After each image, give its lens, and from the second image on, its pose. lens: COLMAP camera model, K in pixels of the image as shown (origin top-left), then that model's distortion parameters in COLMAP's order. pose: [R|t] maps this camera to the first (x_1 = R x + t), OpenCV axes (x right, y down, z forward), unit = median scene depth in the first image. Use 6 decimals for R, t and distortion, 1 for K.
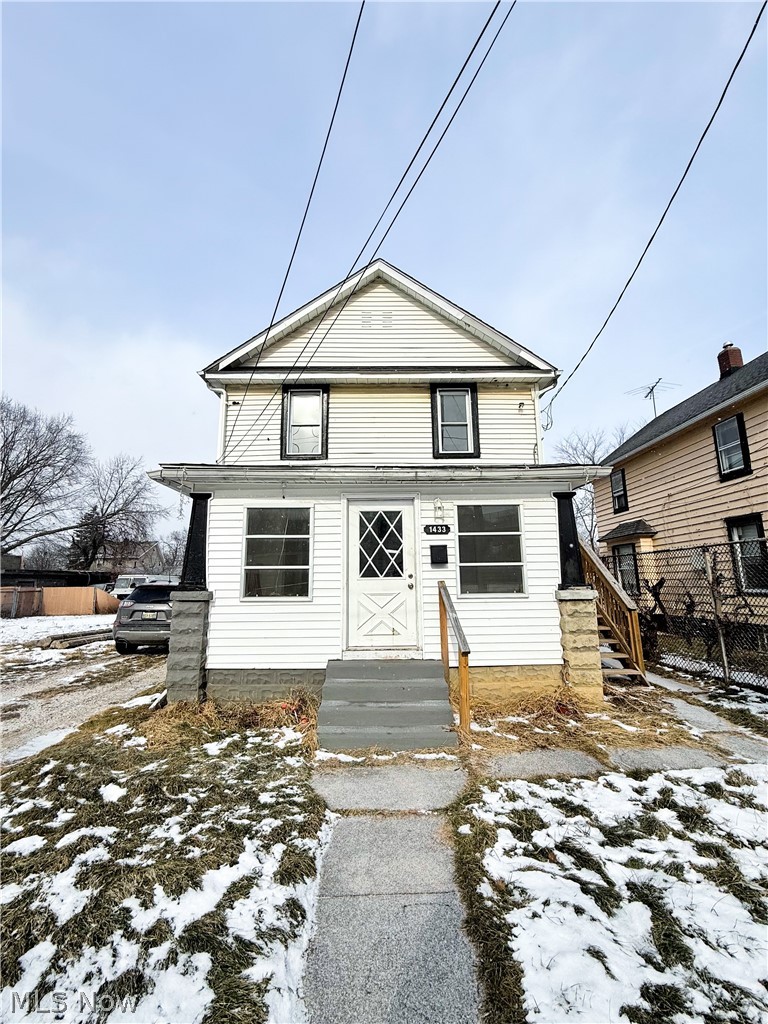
lens RADIAL K [[407.8, 0, 383.7], [0, 407.8, 508.7], [0, 0, 1]] dist [-0.001341, 0.000148]
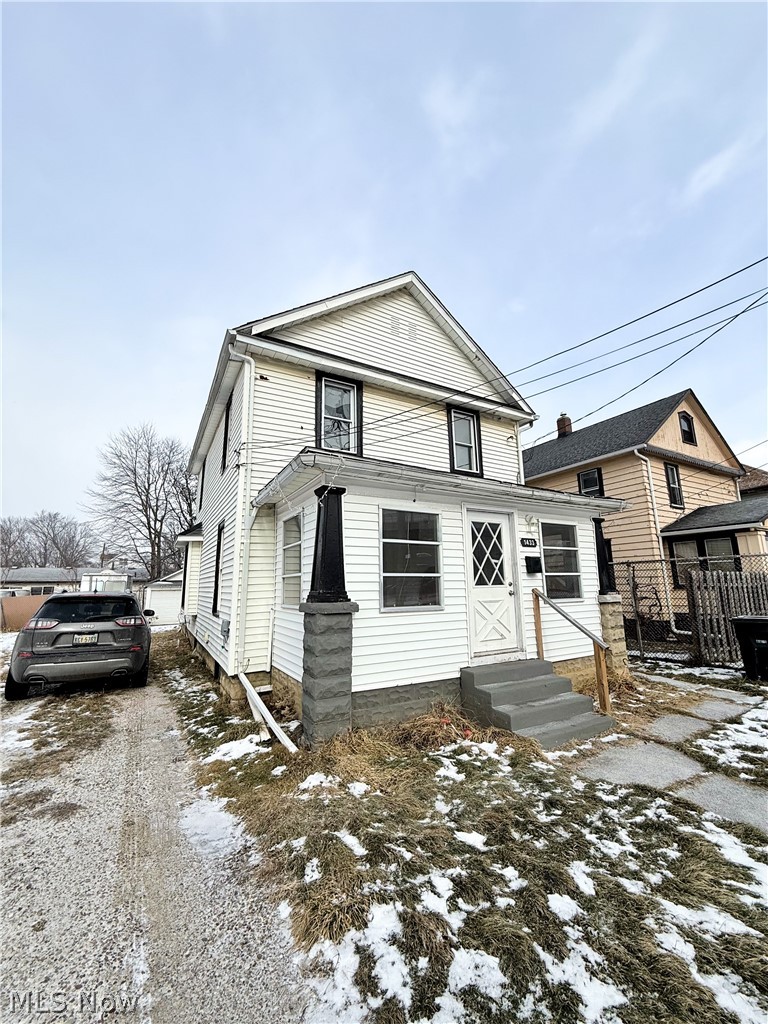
lens RADIAL K [[407.8, 0, 383.7], [0, 407.8, 508.7], [0, 0, 1]] dist [-0.001341, 0.000148]
pose [[0.874488, 0.087222, 0.477140, -0.770236], [-0.080181, 0.996161, -0.035146, 0.029699], [-0.478374, -0.007523, 0.878124, 0.203743]]
